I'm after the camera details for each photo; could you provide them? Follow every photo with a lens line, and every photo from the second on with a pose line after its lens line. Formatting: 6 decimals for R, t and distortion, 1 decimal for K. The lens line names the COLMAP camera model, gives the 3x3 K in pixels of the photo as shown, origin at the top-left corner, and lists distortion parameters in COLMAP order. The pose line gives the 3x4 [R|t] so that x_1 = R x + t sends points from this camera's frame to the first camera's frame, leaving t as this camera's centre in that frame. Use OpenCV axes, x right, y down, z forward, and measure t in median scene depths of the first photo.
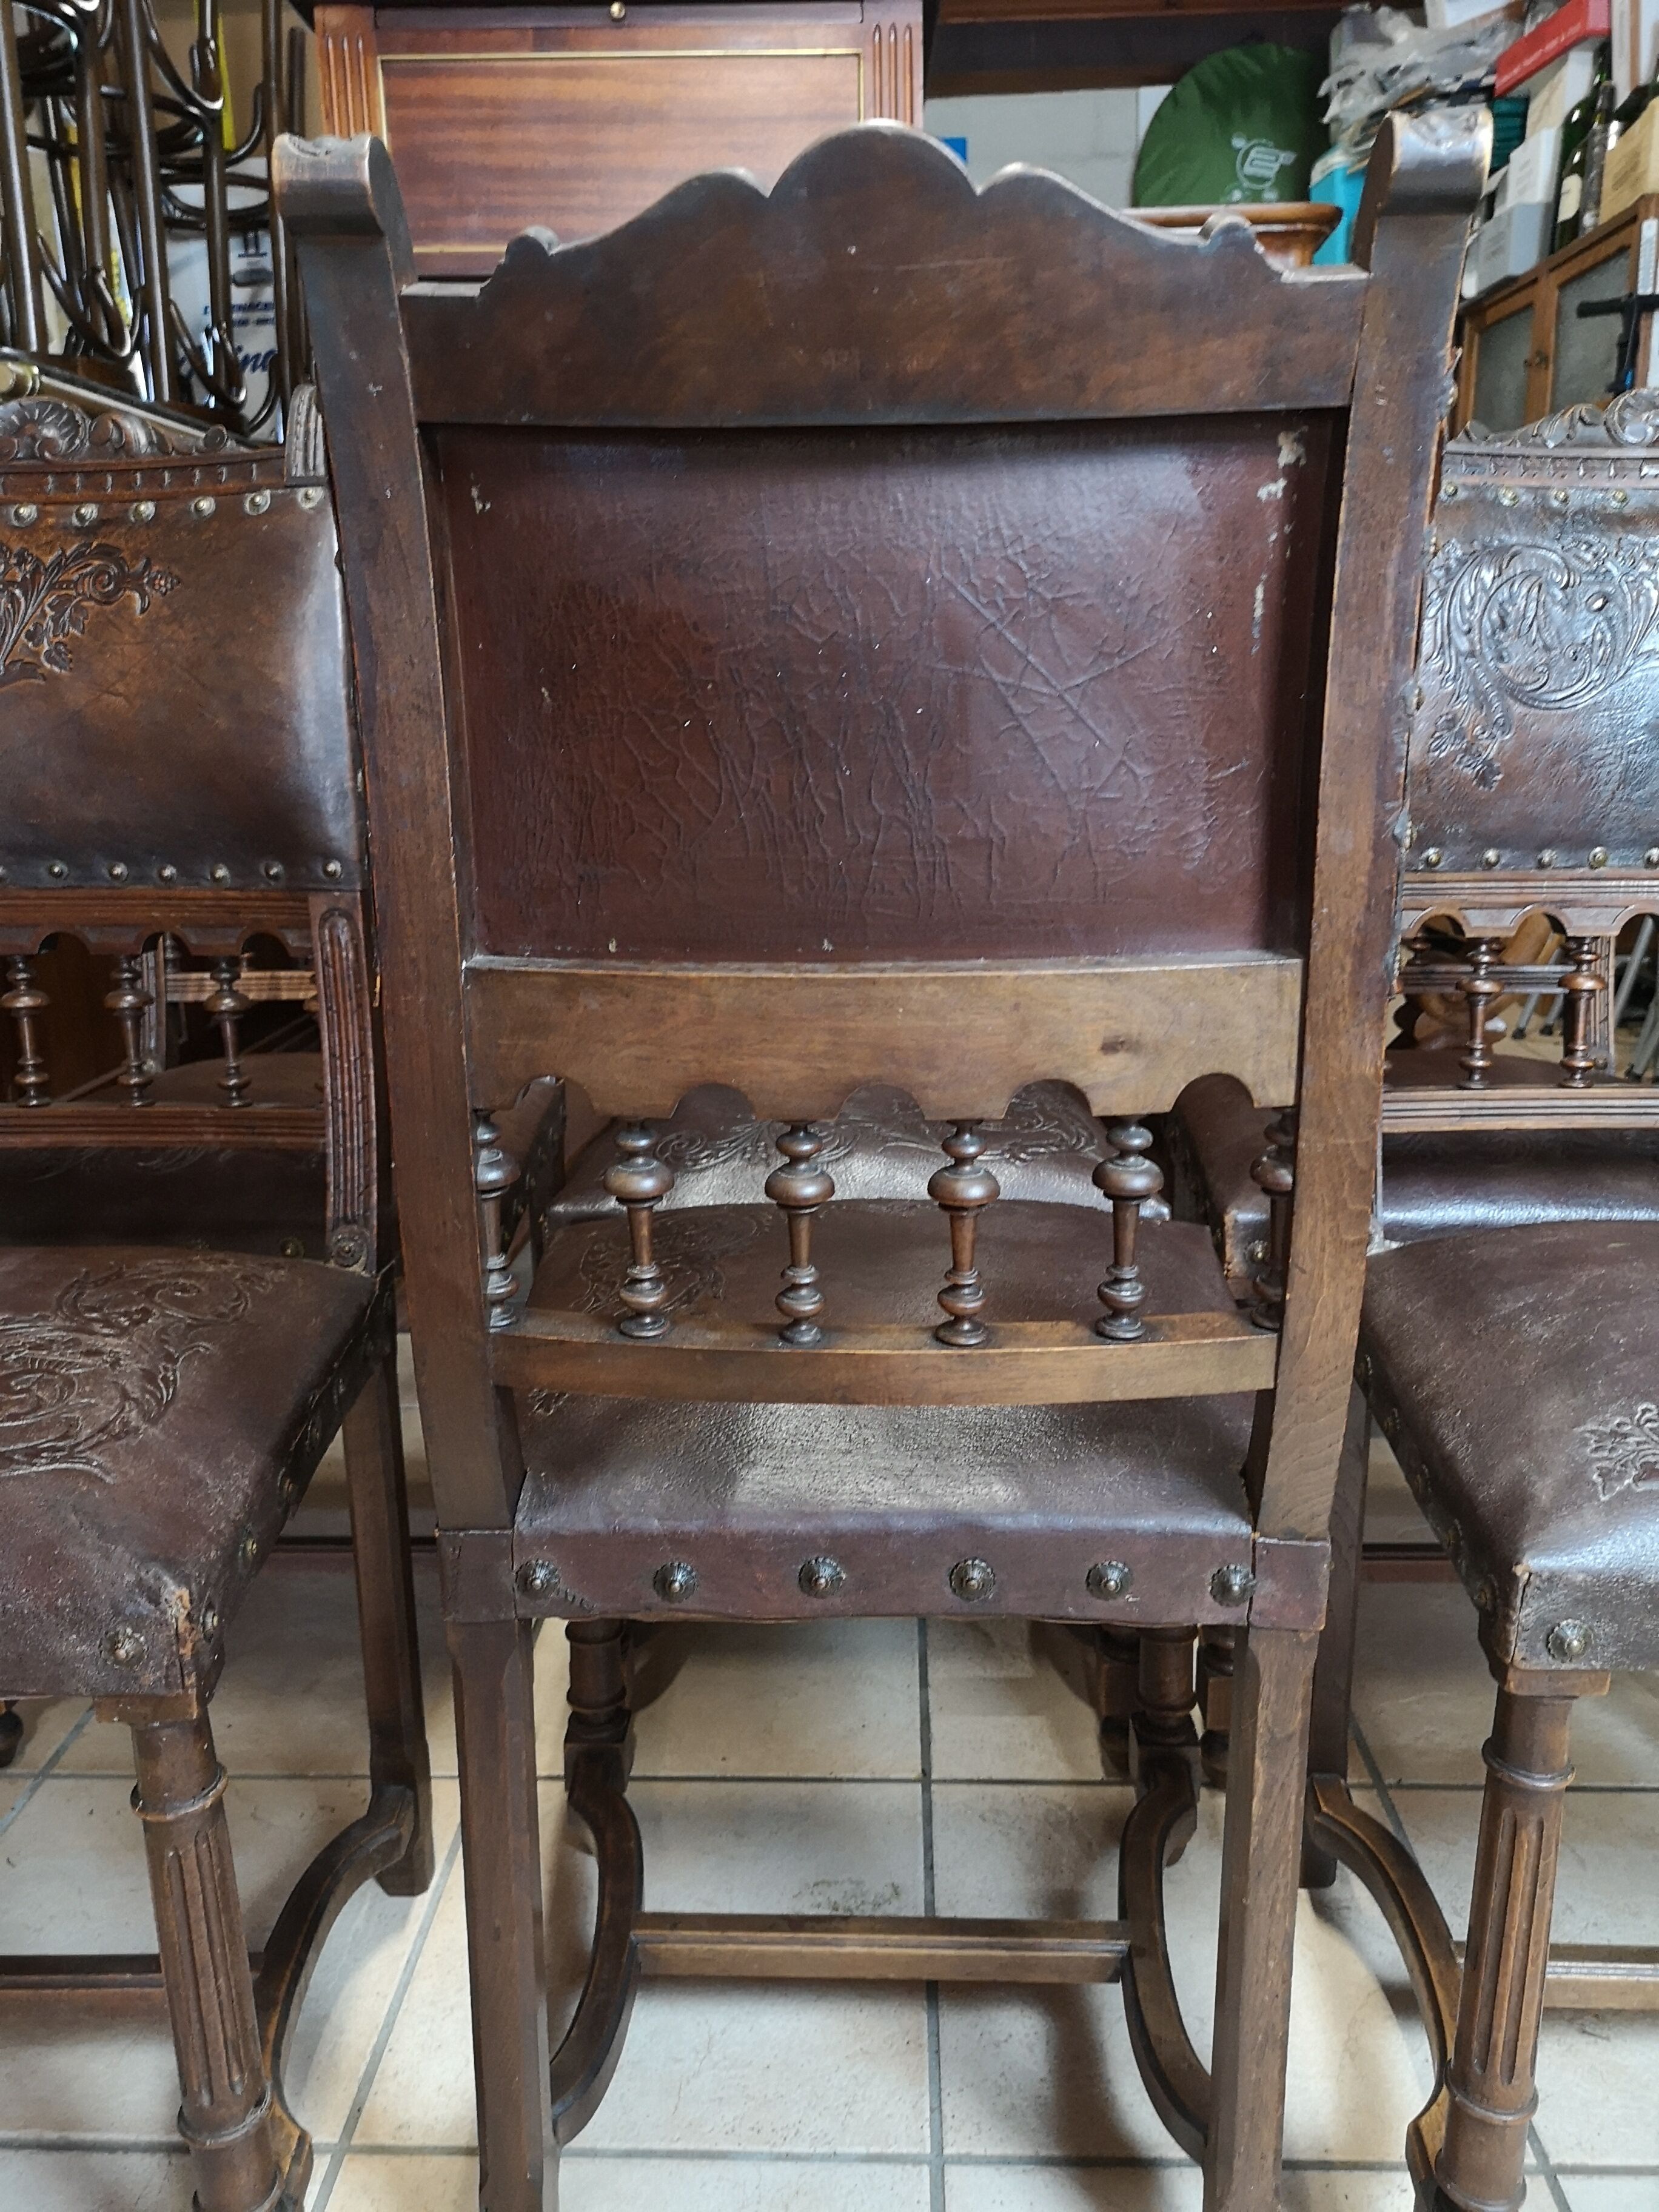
lens RADIAL K [[1728.6, 0, 828.7], [0, 1728.6, 1098.4], [0, 0, 1]] dist [0.025361, -0.027681]
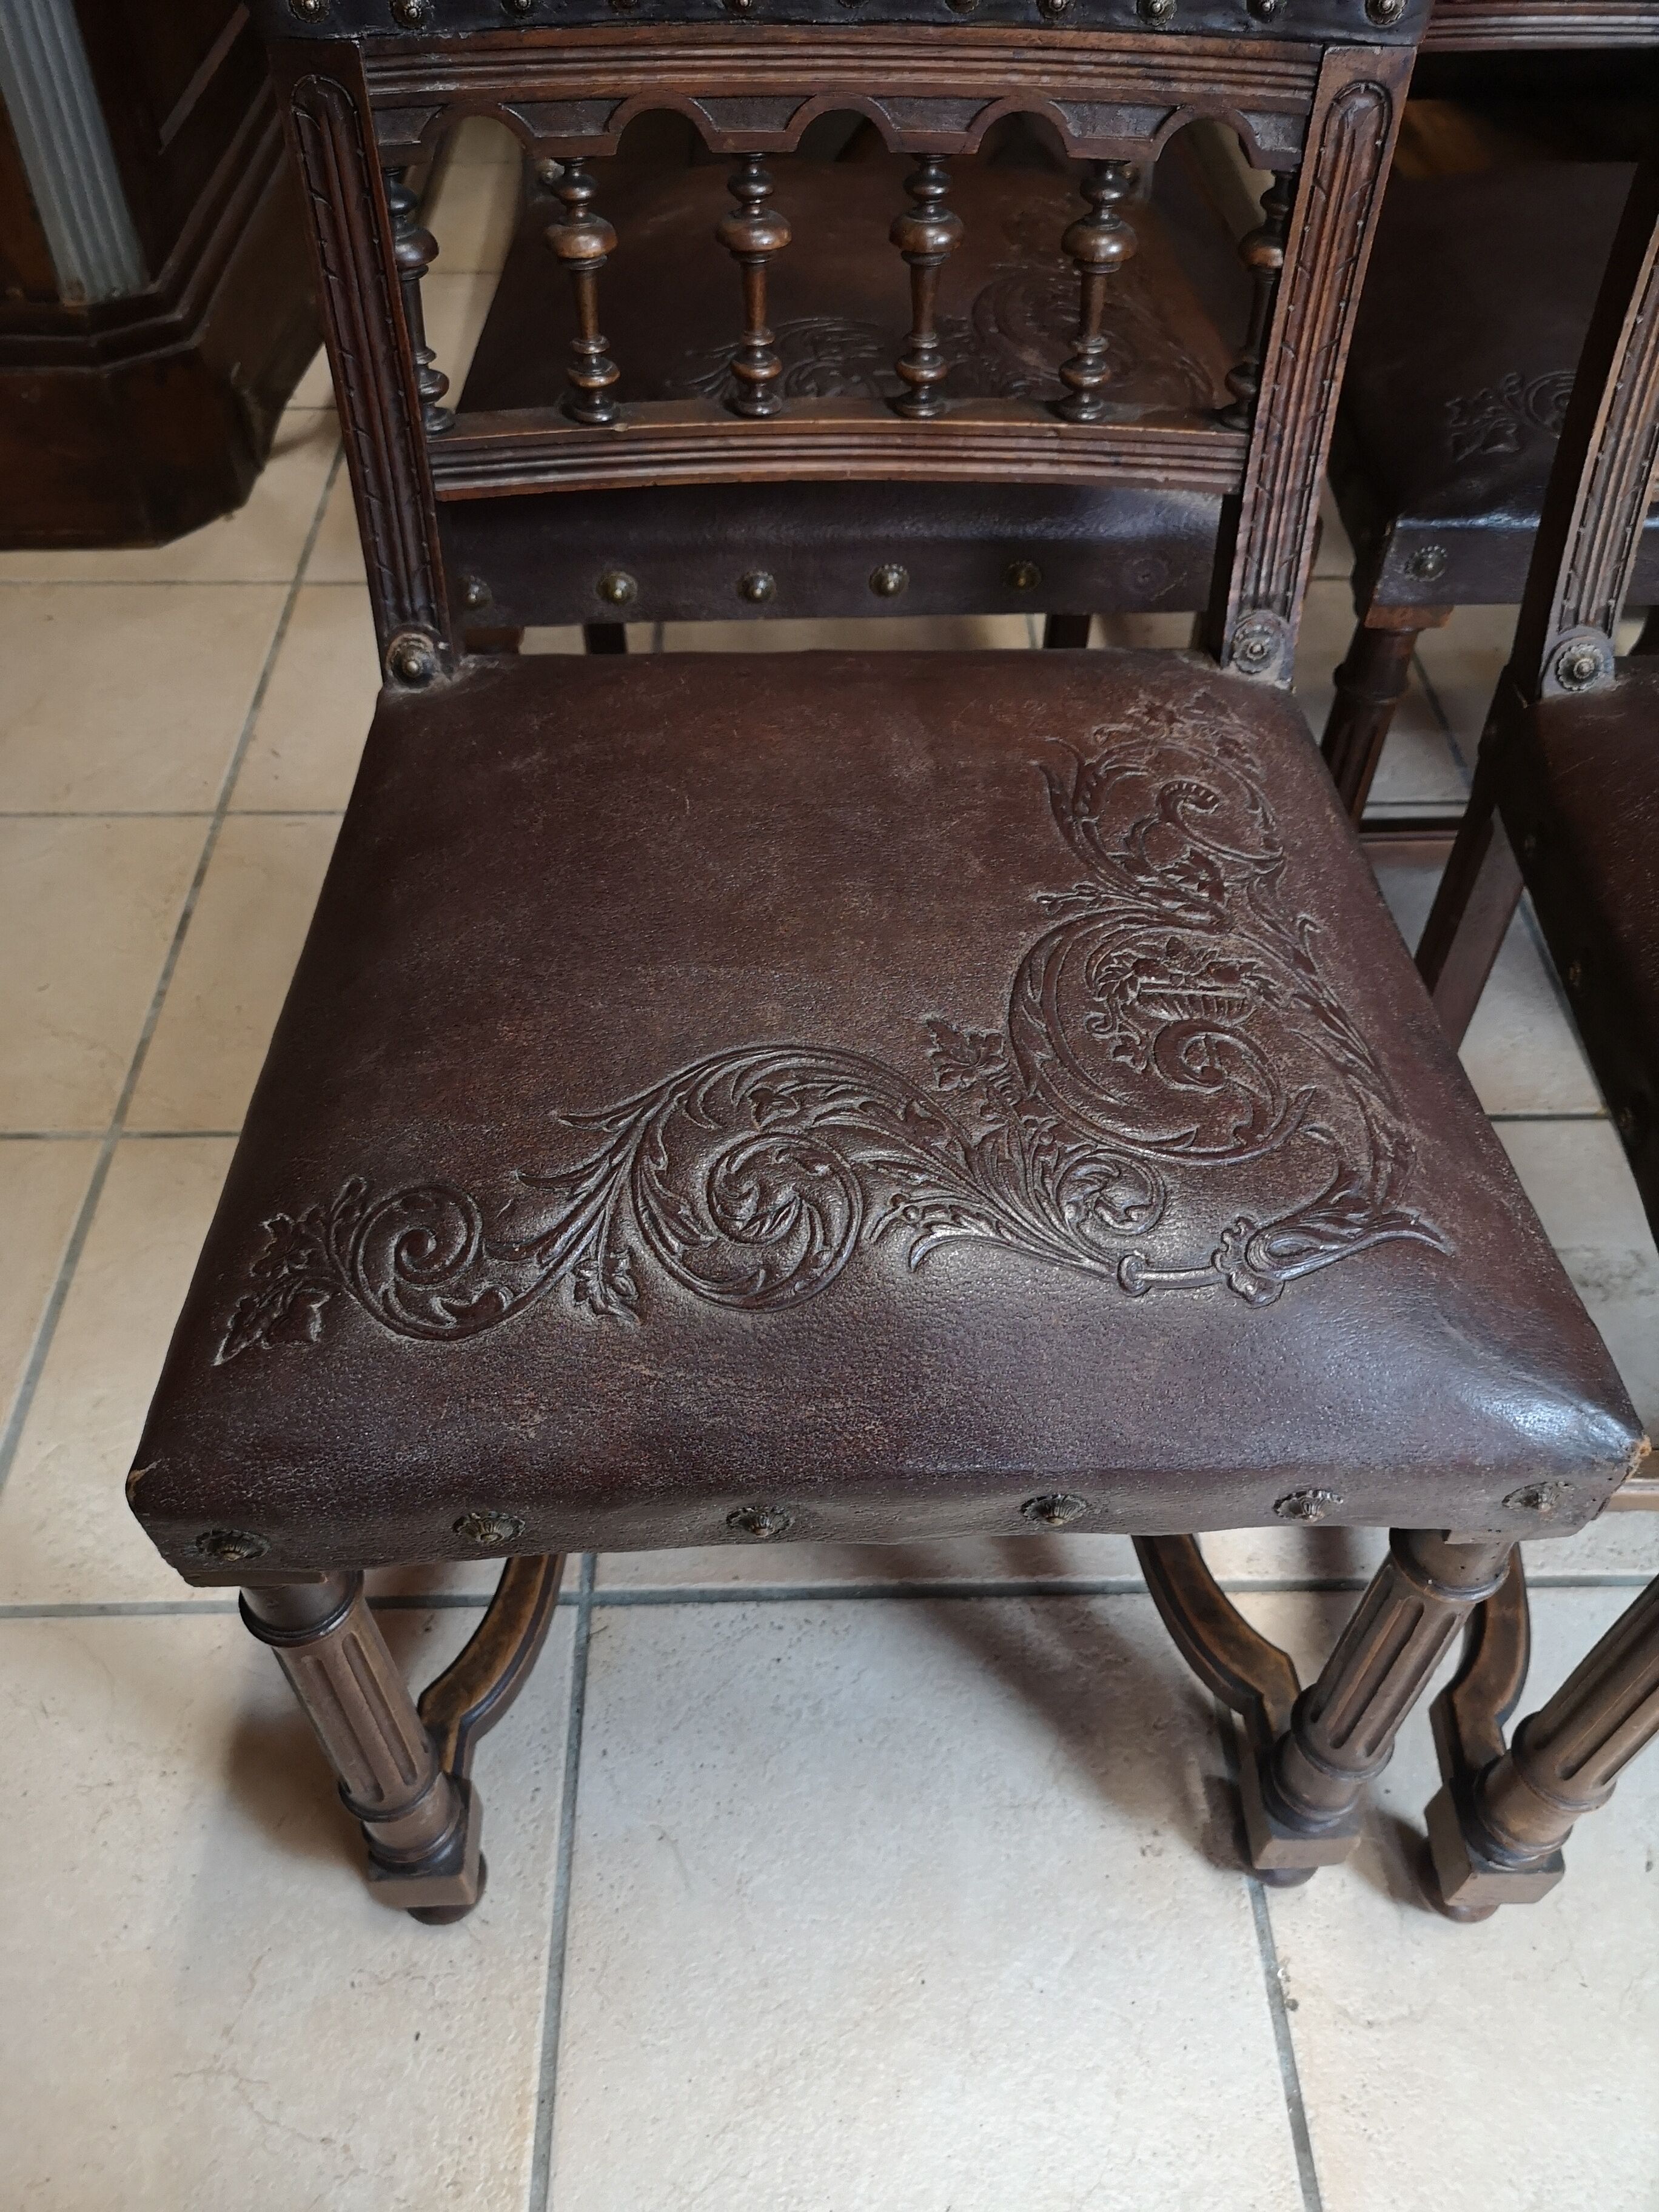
lens RADIAL K [[1728.6, 0, 845.3], [0, 1728.6, 1098.6], [0, 0, 1]] dist [0.025361, -0.027681]
pose [[0.997363, -0.037371, 0.062208, -0.499552], [-0.003654, 0.830258, 0.557368, -0.148392], [-0.072478, -0.556126, 0.827932, 0.352634]]
